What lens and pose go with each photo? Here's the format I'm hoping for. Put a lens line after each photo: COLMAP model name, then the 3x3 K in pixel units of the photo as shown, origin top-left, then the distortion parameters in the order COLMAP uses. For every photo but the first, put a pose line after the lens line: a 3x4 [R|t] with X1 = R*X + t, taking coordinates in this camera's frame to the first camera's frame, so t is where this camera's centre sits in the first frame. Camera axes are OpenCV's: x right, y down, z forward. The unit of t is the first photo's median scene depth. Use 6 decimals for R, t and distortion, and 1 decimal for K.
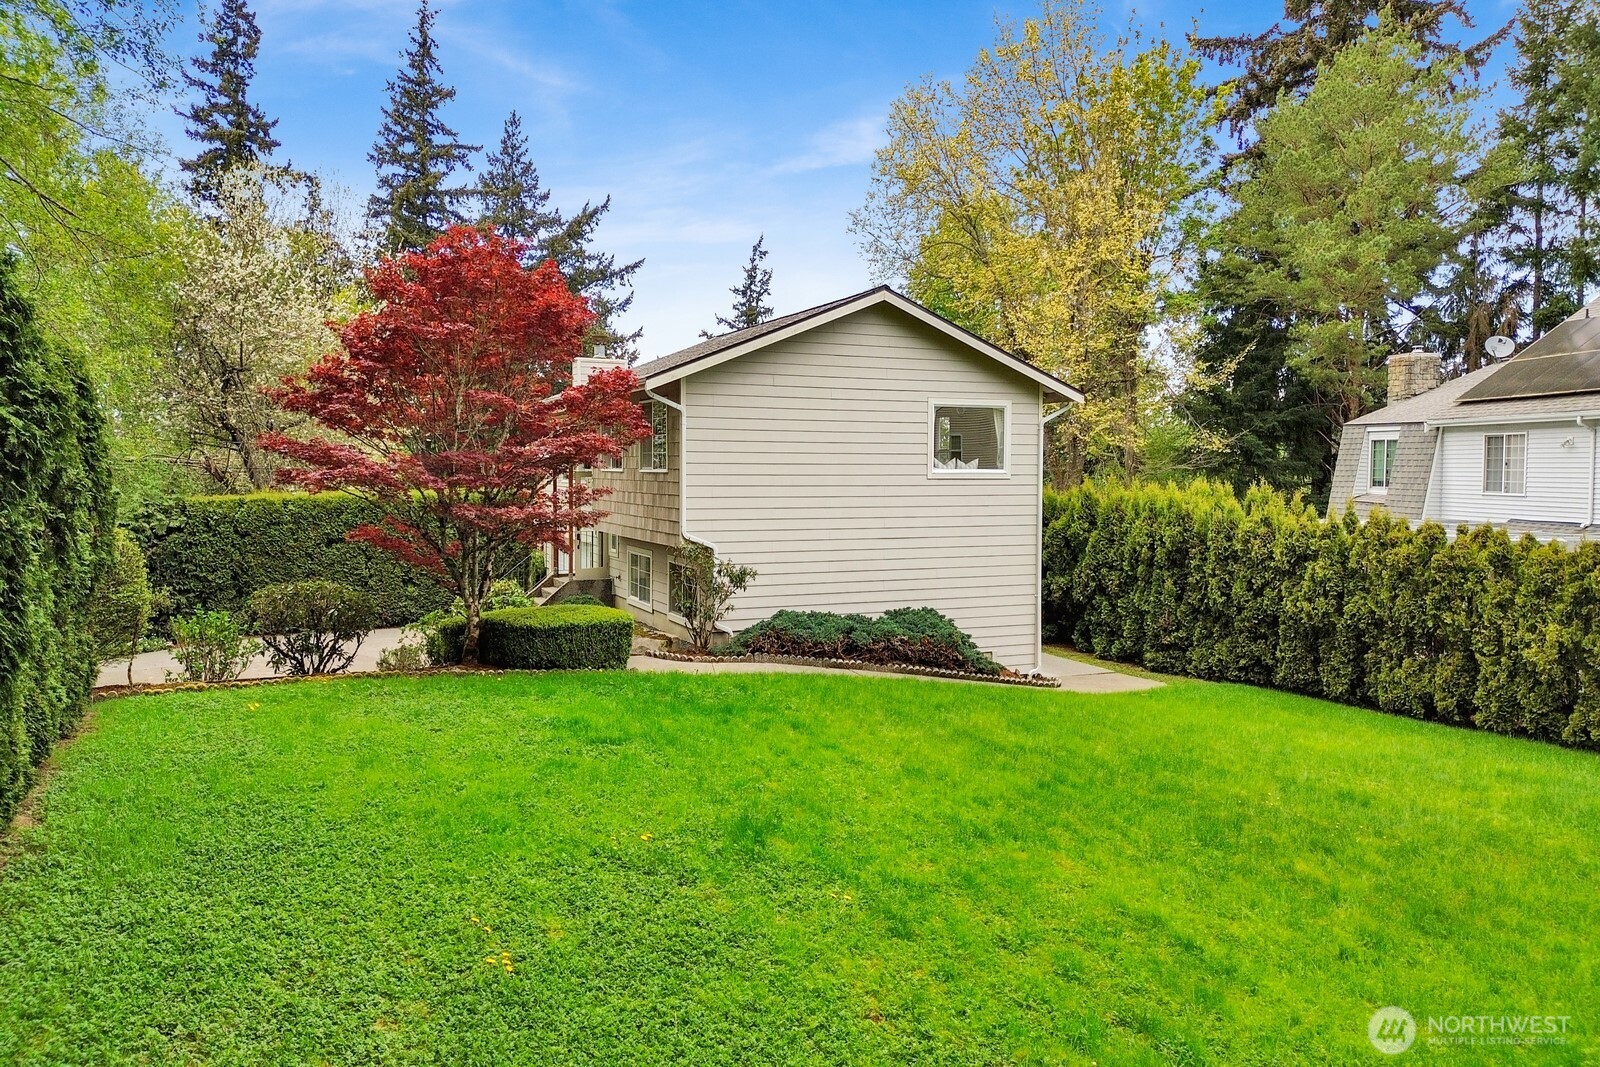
lens RADIAL K [[1119.2, 0, 797.7], [0, 1119.2, 509.9], [0, 0, 1]] dist [0.068995, -0.065328]
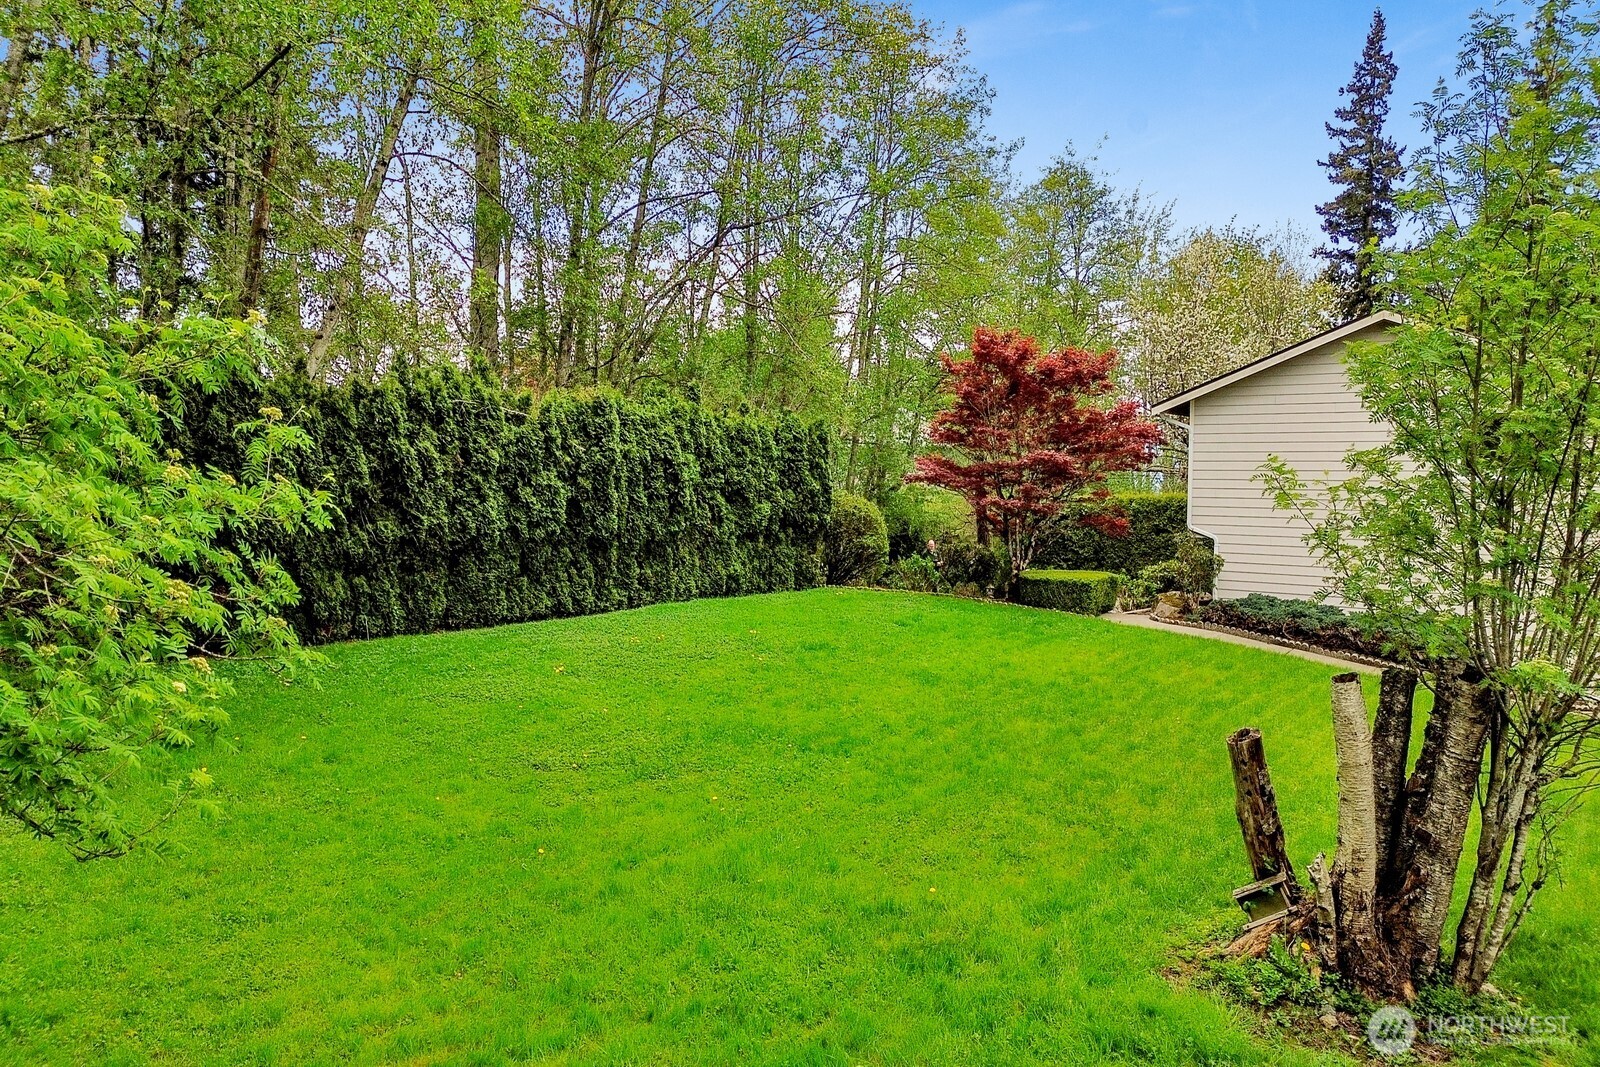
lens RADIAL K [[1119.2, 0, 797.7], [0, 1119.2, 509.9], [0, 0, 1]] dist [0.068995, -0.065328]
pose [[0.496992, 0.028563, -0.867285, 0.198035], [-0.036257, 0.999269, 0.012133, 0.000962], [0.866997, 0.025415, 0.497665, -0.006481]]
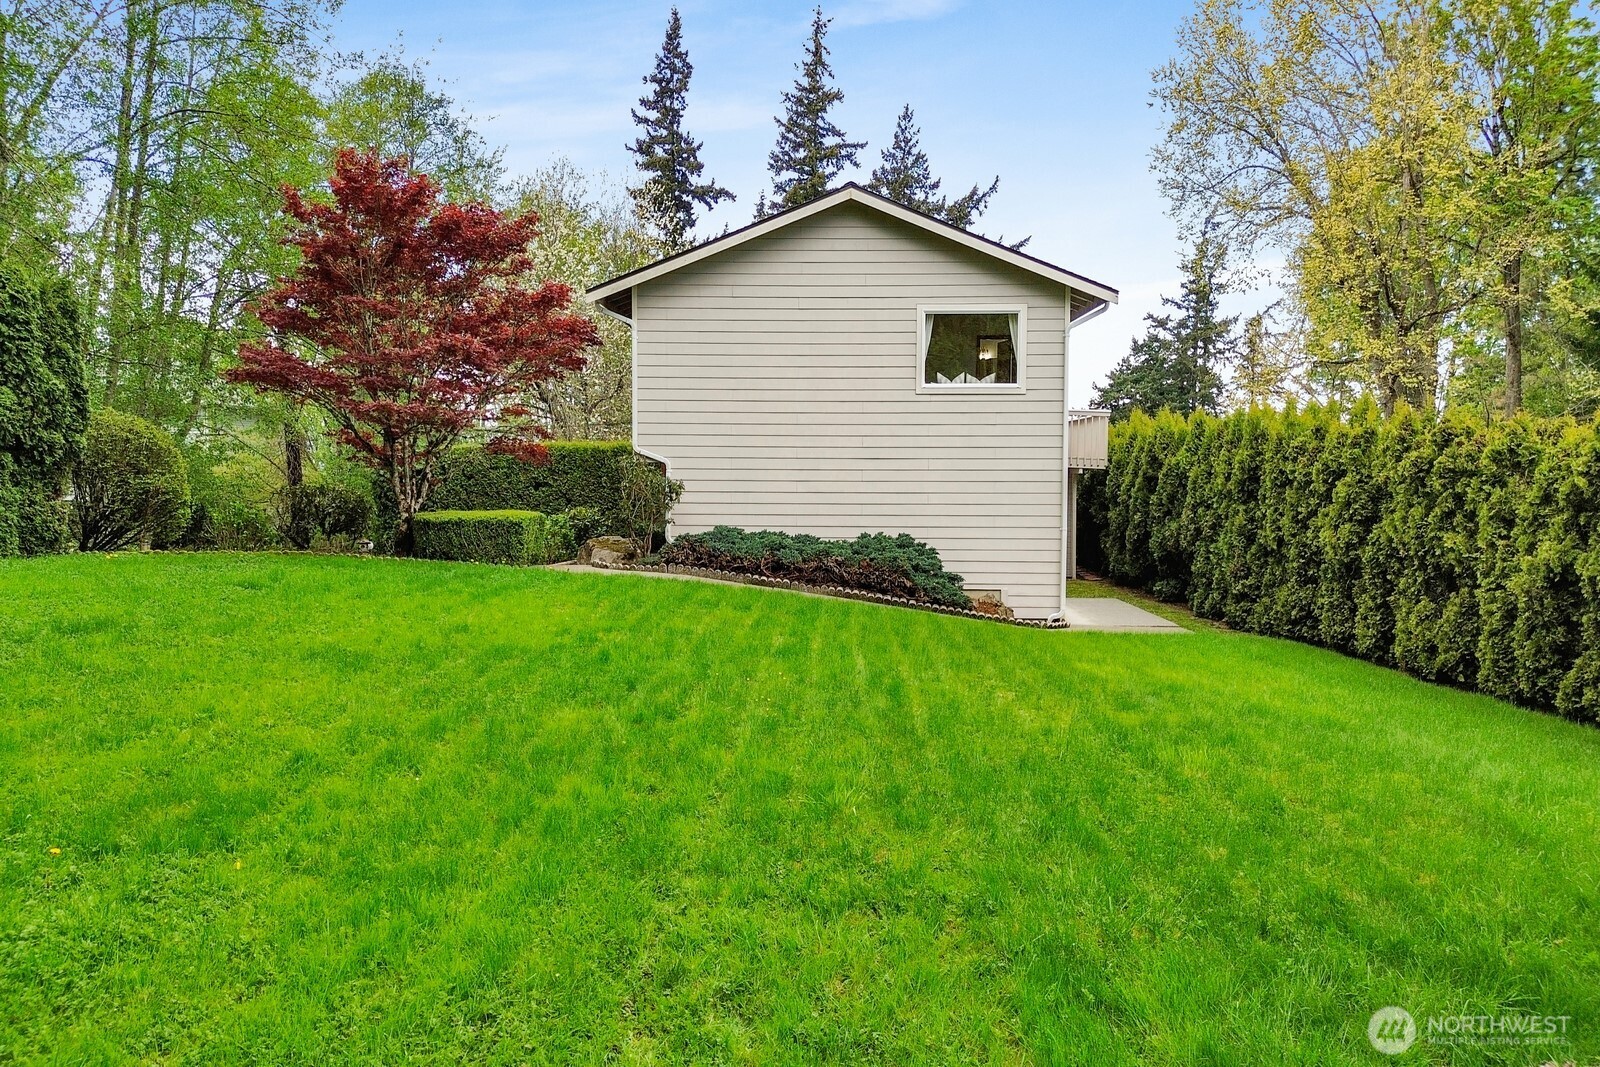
lens RADIAL K [[1119.2, 0, 797.7], [0, 1119.2, 509.9], [0, 0, 1]] dist [0.068995, -0.065328]
pose [[0.903544, 0.014131, -0.428263, 0.116281], [-0.015748, 0.999876, -0.000232, 0.018933], [0.428206, 0.006954, 0.903654, 0.037791]]
